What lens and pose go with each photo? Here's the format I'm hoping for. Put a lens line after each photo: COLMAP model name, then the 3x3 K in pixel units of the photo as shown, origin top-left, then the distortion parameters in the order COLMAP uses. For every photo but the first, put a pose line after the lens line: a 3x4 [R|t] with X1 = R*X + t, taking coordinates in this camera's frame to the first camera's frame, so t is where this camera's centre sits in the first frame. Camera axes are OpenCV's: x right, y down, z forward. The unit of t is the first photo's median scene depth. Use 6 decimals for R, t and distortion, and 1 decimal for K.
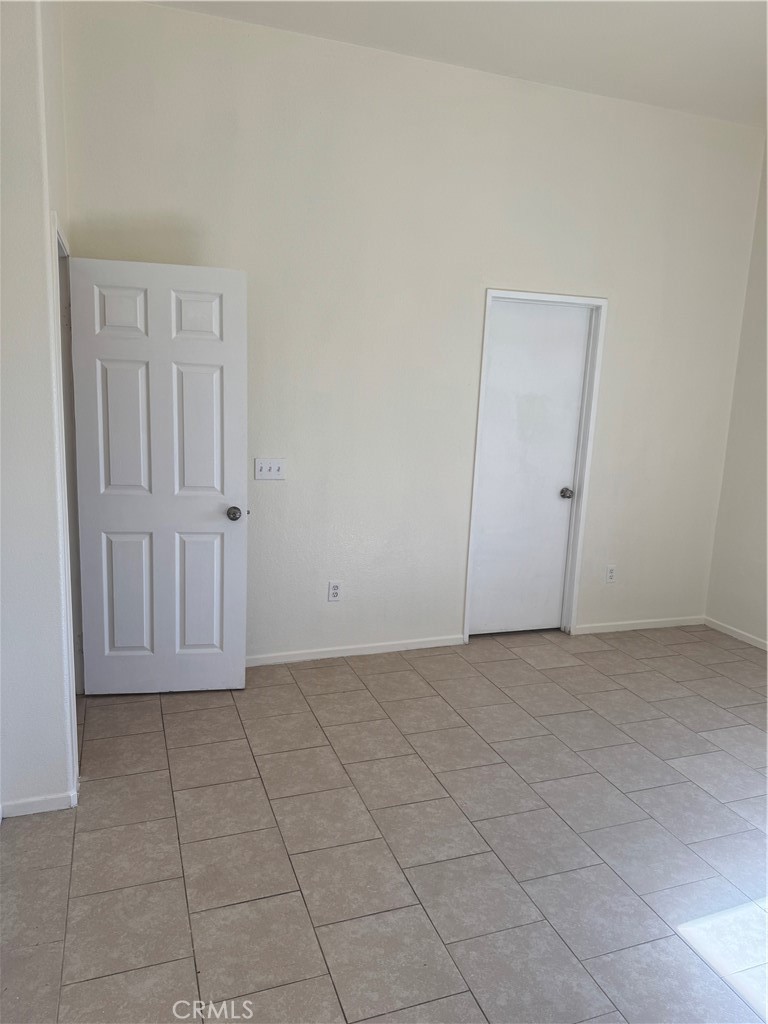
lens RADIAL K [[725.1, 0, 384.1], [0, 725.1, 512.9], [0, 0, 1]] dist [0.012496, -0.006207]
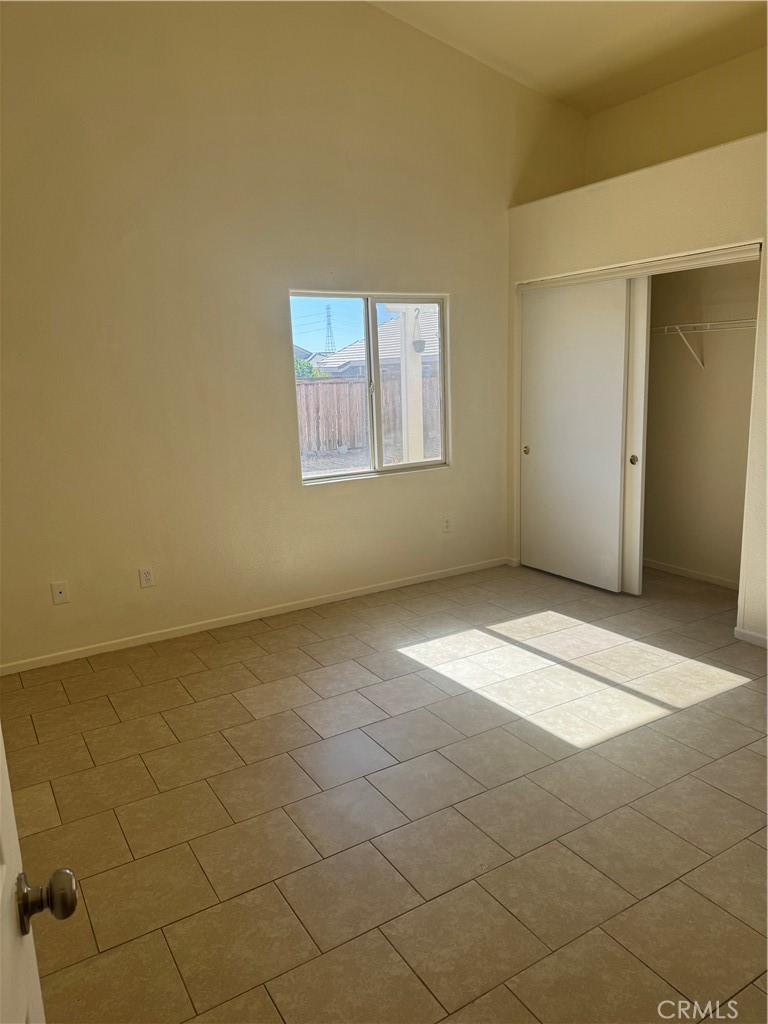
lens RADIAL K [[725.1, 0, 383.6], [0, 725.1, 511.3], [0, 0, 1]] dist [0.012496, -0.006207]
pose [[-0.193759, -0.235627, 0.952333, -0.498807], [0.205859, 0.939352, 0.274299, -0.203249], [-0.959208, 0.249194, -0.133502, 0.998467]]
